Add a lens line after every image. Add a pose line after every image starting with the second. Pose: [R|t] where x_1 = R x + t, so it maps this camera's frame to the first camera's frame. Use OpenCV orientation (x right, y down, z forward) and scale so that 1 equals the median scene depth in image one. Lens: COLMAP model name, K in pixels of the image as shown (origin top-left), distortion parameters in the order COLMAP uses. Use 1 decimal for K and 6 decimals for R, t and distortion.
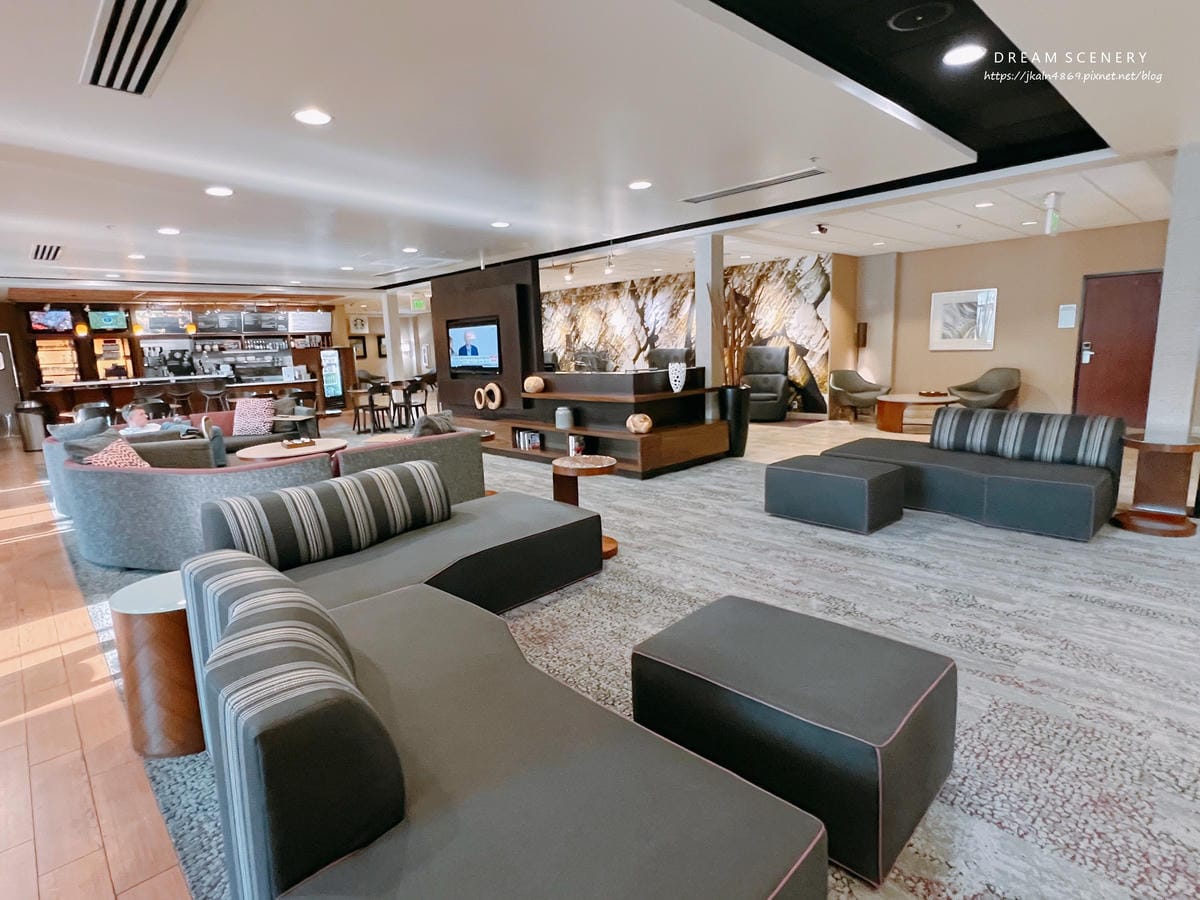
lens RADIAL K [[624.7, 0, 600.0], [0, 624.7, 443.7], [0, 0, 1]] dist [-0.000266, -0.000230]
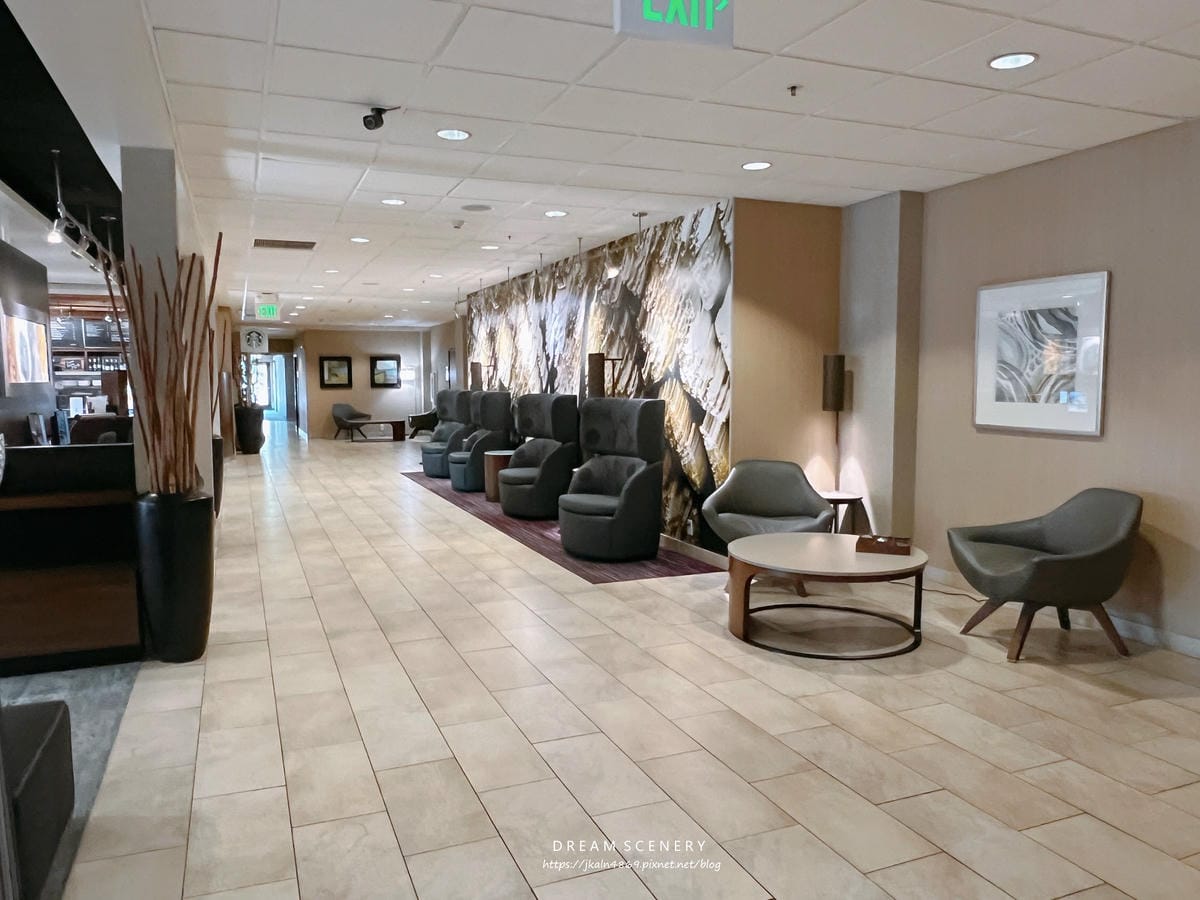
lens RADIAL K [[863.6, 0, 598.2], [0, 863.6, 451.9], [0, 0, 1]] dist [-0.002203, -0.000251]
pose [[0.930083, 0.066444, -0.361290, 0.482396], [-0.090441, 0.994651, -0.049902, -0.080706], [0.356042, 0.079089, 0.931117, 0.381419]]
